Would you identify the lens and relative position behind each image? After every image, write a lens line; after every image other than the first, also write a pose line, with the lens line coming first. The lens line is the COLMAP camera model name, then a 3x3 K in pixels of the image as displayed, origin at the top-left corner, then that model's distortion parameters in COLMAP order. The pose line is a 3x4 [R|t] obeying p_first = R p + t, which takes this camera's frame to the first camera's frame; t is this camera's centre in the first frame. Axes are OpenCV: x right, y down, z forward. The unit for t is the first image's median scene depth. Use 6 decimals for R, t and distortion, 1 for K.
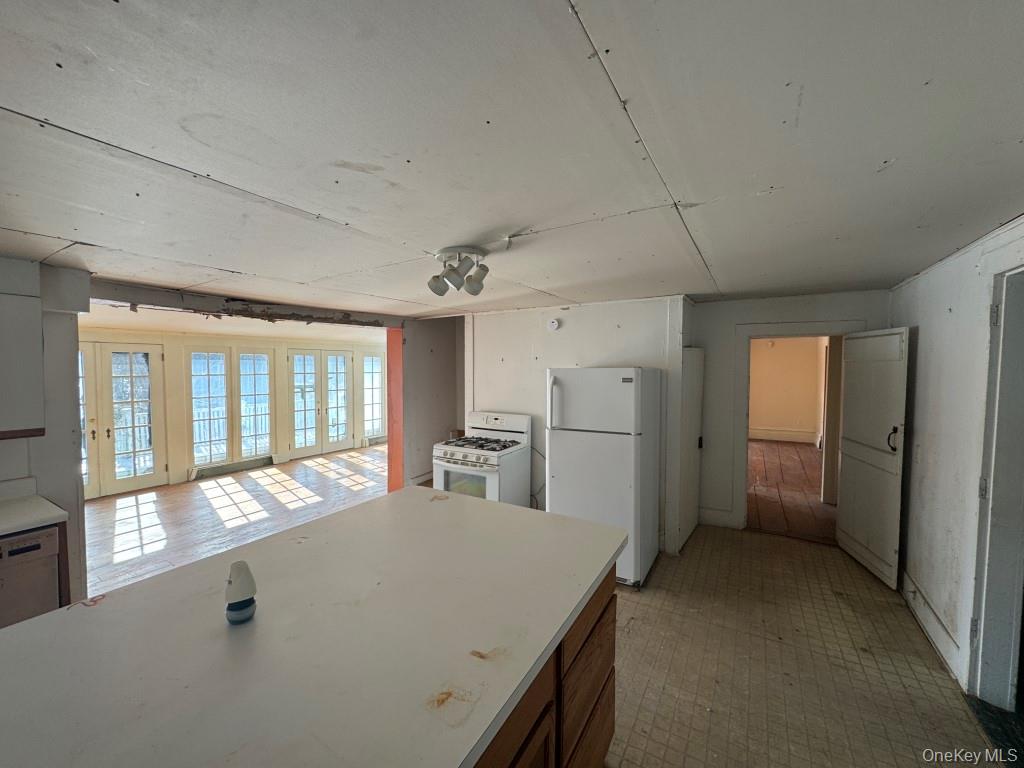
lens RADIAL K [[414.9, 0, 507.0], [0, 414.9, 383.3], [0, 0, 1]] dist [0.000526, -0.000056]
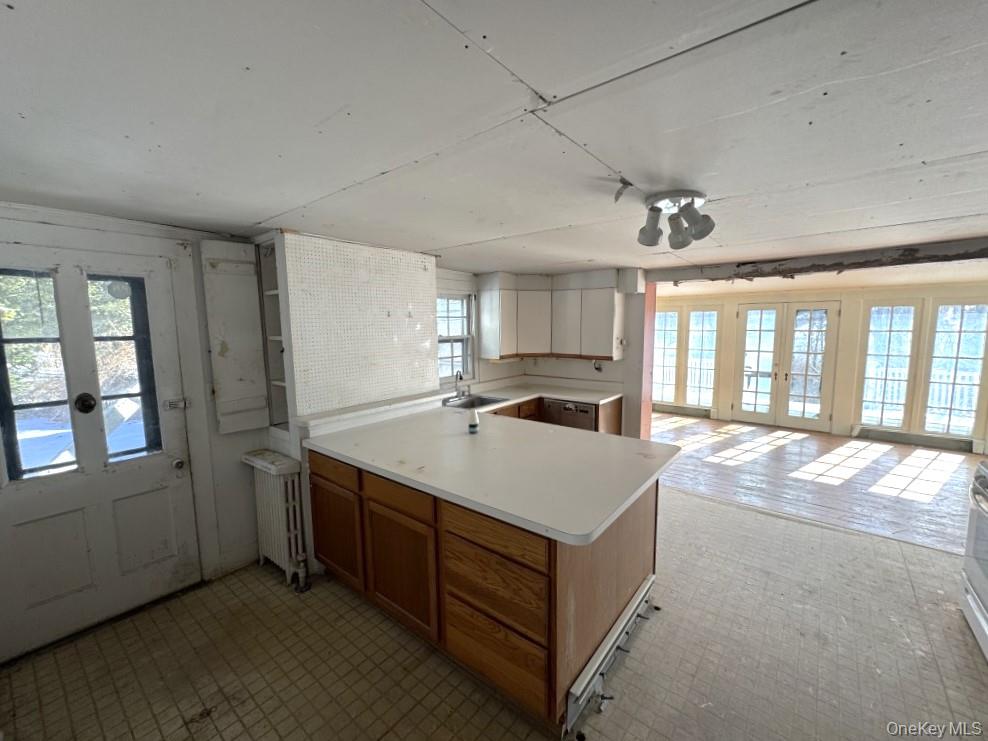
lens RADIAL K [[400.3, 0, 487.6], [0, 400.3, 369.0], [0, 0, 1]] dist [0.000526, -0.000056]
pose [[-0.150404, 0.113590, -0.982077, 0.562694], [-0.032227, 0.992286, 0.119707, -0.026801], [0.988099, 0.049654, -0.145583, 0.499650]]
